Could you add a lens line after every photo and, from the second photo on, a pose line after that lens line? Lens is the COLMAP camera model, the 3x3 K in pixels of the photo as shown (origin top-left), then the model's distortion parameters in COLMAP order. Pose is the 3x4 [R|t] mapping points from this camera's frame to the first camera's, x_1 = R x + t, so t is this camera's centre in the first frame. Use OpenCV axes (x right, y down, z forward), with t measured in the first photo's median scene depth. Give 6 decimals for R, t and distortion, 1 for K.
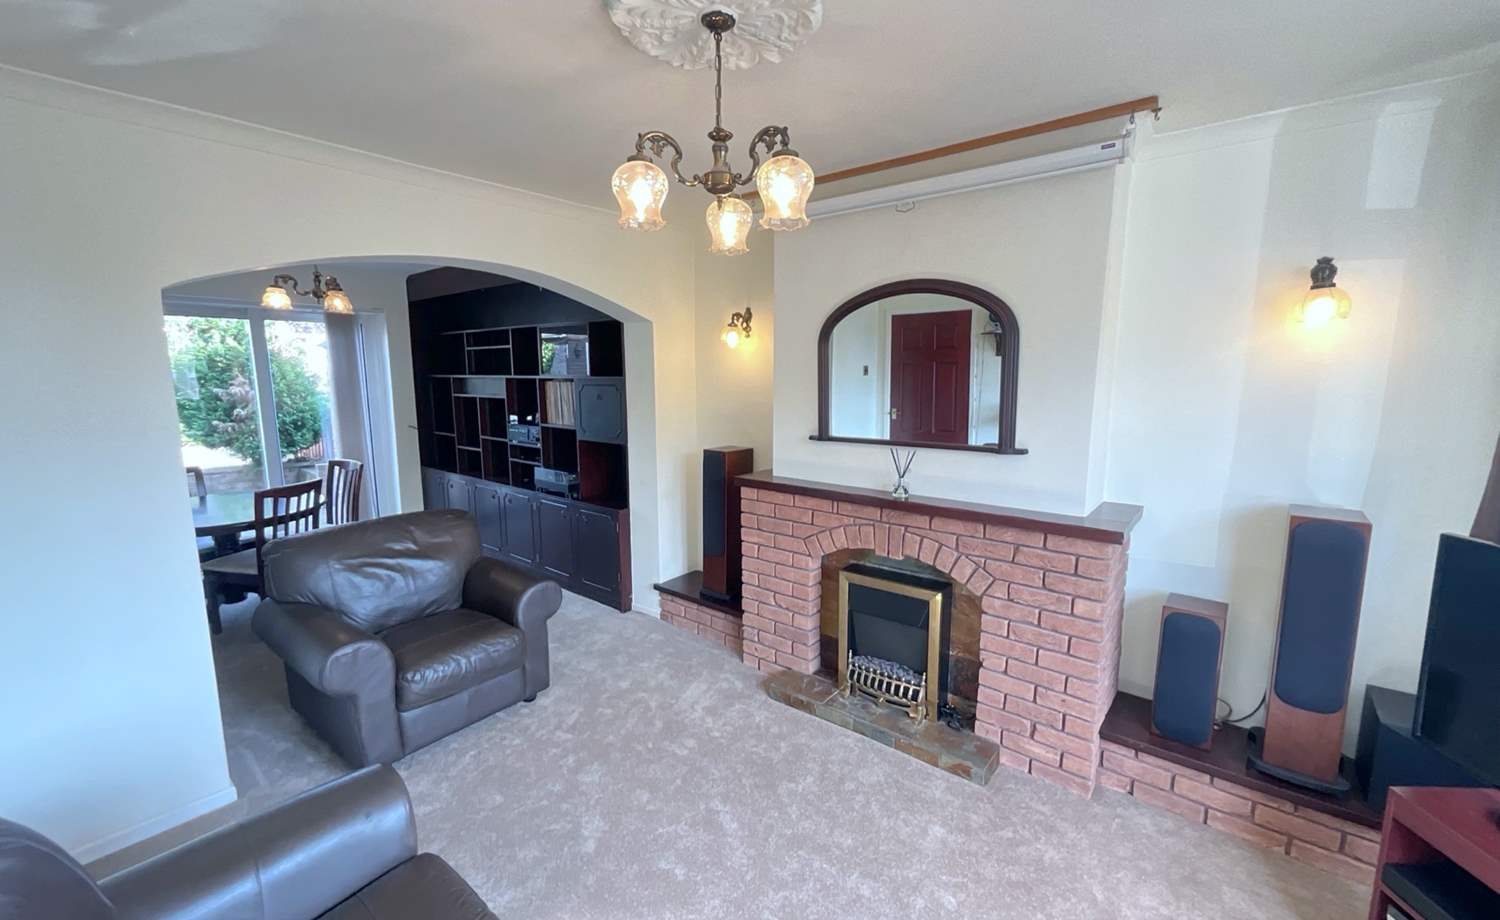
lens RADIAL K [[609.7, 0, 749.3], [0, 609.7, 460.9], [0, 0, 1]] dist [-0.003335, 0.000736]
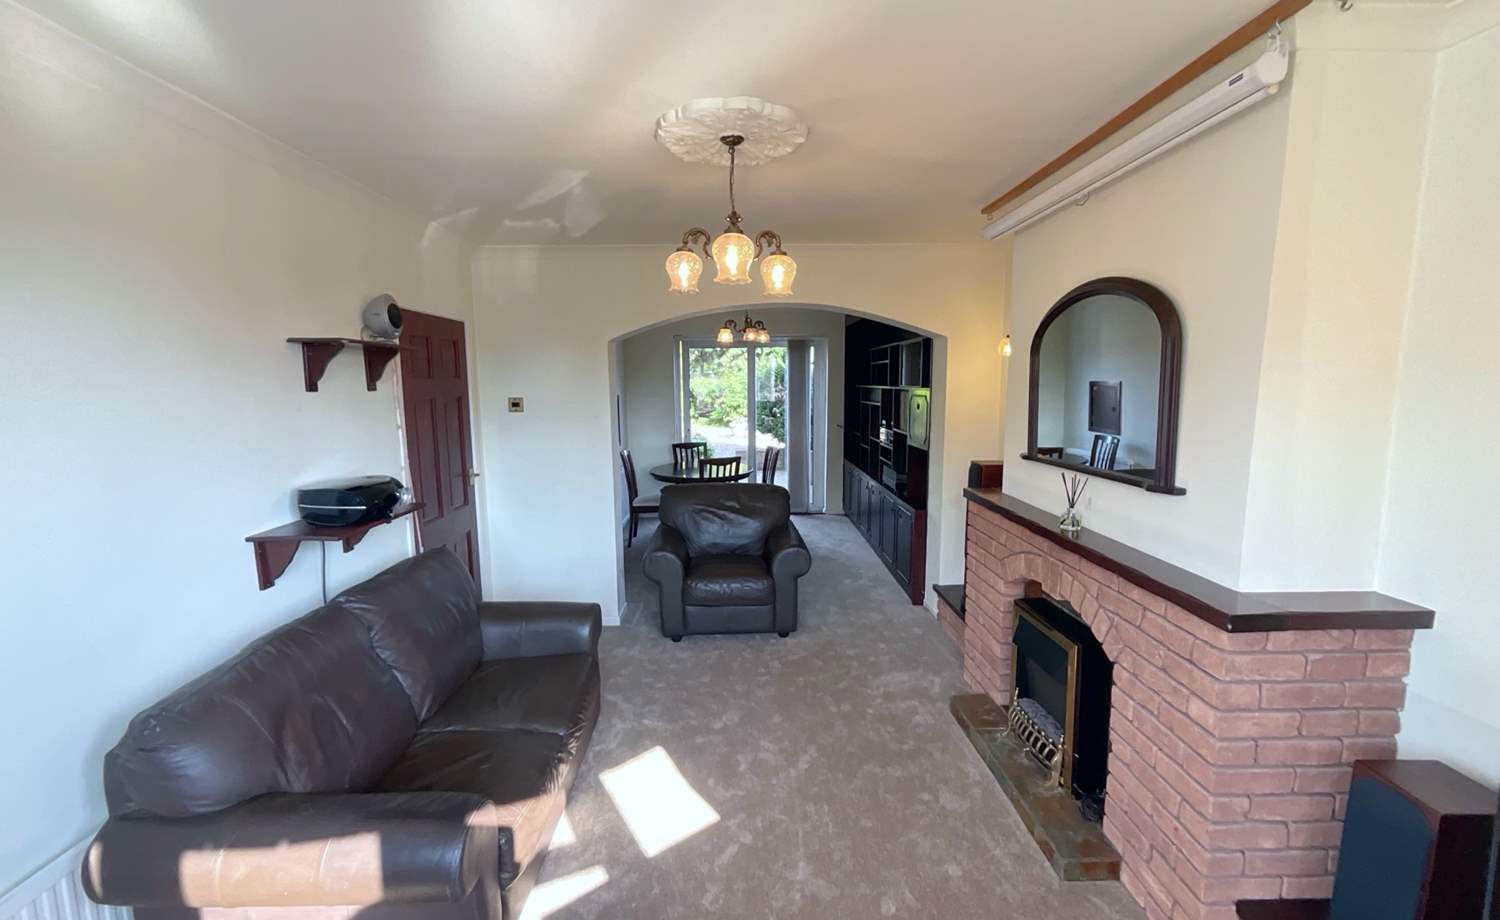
lens RADIAL K [[609.7, 0, 749.3], [0, 609.7, 460.9], [0, 0, 1]] dist [-0.003335, 0.000736]
pose [[0.647453, 0.096910, -0.755918, 0.561322], [-0.106743, 0.993636, 0.035959, -0.019210], [0.754593, 0.057407, 0.653678, 0.076244]]
